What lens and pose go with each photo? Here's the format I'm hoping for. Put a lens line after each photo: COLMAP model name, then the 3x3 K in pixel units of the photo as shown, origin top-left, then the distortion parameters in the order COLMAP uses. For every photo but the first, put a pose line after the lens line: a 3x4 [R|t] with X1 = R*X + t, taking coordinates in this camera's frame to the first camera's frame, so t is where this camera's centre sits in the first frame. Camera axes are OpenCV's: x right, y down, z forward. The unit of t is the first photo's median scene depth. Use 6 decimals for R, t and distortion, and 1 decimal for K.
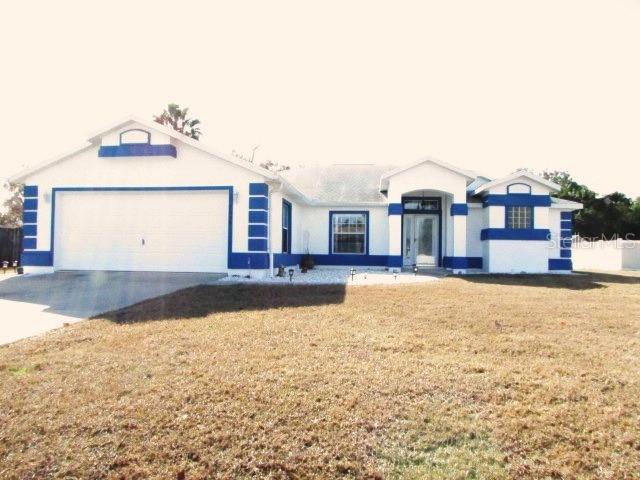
lens RADIAL K [[484.1, 0, 320.4], [0, 484.1, 239.6], [0, 0, 1]] dist [-0.006464, -0.003141]
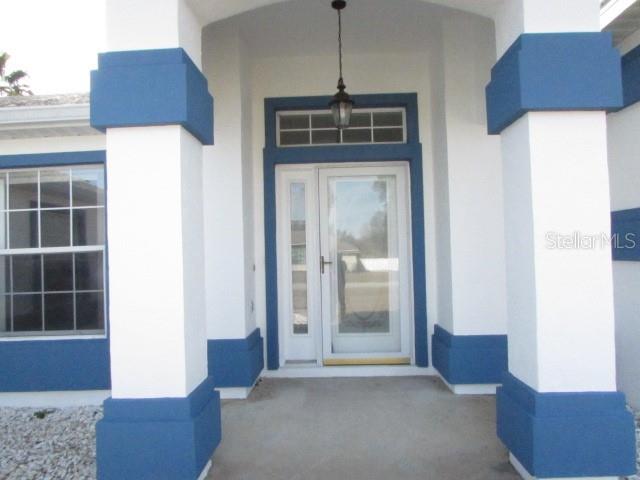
lens RADIAL K [[449.1, 0, 319.1], [0, 449.1, 242.9], [0, 0, 1]] dist [-0.038468, 0.006765]
pose [[0.995054, -0.042016, 0.090010, 0.188080], [0.041041, 0.999077, 0.012651, -0.014388], [-0.090458, -0.008894, 0.995861, 0.830038]]
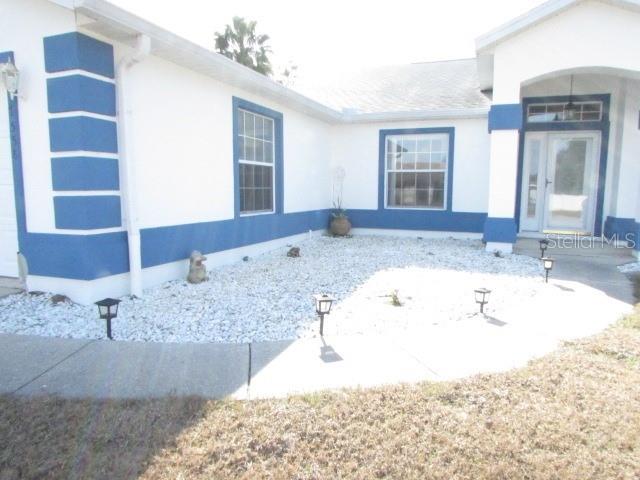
lens RADIAL K [[449.1, 0, 317.6], [0, 449.1, 237.5], [0, 0, 1]] dist [-0.038468, 0.006765]
pose [[0.963855, 0.024031, -0.265342, 0.095122], [0.013157, 0.990415, 0.137492, -0.010218], [0.266103, -0.136014, 0.954301, 0.519106]]
